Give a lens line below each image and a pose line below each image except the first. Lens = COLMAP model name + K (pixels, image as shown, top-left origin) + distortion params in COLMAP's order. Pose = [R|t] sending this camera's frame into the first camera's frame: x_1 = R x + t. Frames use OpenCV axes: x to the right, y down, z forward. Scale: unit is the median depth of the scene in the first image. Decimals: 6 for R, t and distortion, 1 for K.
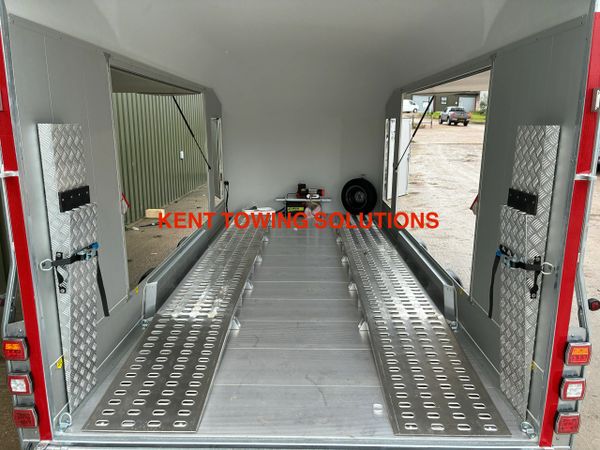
lens RADIAL K [[461.8, 0, 300.0], [0, 461.8, 225.0], [0, 0, 1]] dist [0.029918, -0.004496]
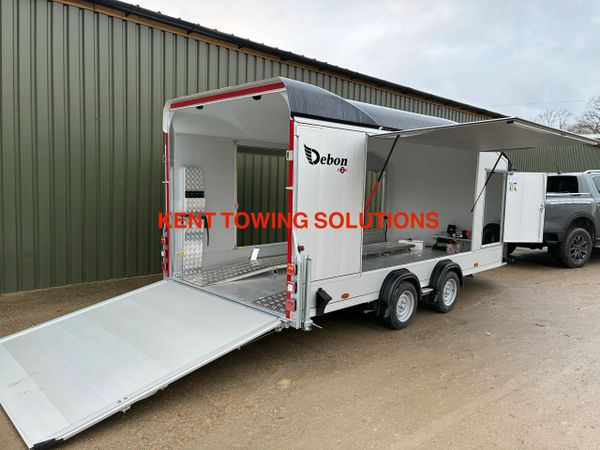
lens RADIAL K [[459.8, 0, 291.8], [0, 459.8, 216.9], [0, 0, 1]] dist [-0.002831, -0.003769]
pose [[0.693592, 0.074645, -0.716490, 1.268299], [-0.177651, 0.981622, -0.069707, 0.108086], [0.698119, 0.175633, 0.694106, -0.306451]]
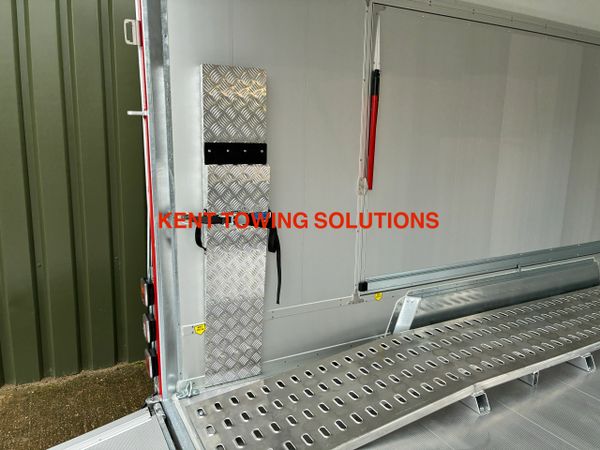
lens RADIAL K [[461.8, 0, 300.0], [0, 461.8, 225.0], [0, 0, 1]] dist [0.029918, -0.004496]
pose [[0.494523, 0.186042, -0.849020, 0.223986], [-0.207925, 0.973783, 0.092272, -0.022649], [0.843928, 0.130902, 0.520241, 0.464796]]
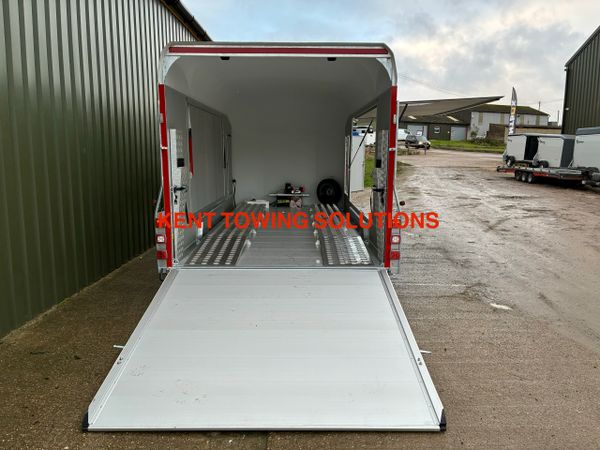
lens RADIAL K [[461.8, 0, 300.0], [0, 461.8, 225.0], [0, 0, 1]] dist [0.029918, -0.004496]
pose [[0.999845, 0.000166, 0.017621, 0.033411], [0.000853, 0.998331, -0.057753, 0.254235], [-0.017601, 0.057759, 0.998175, -0.832304]]
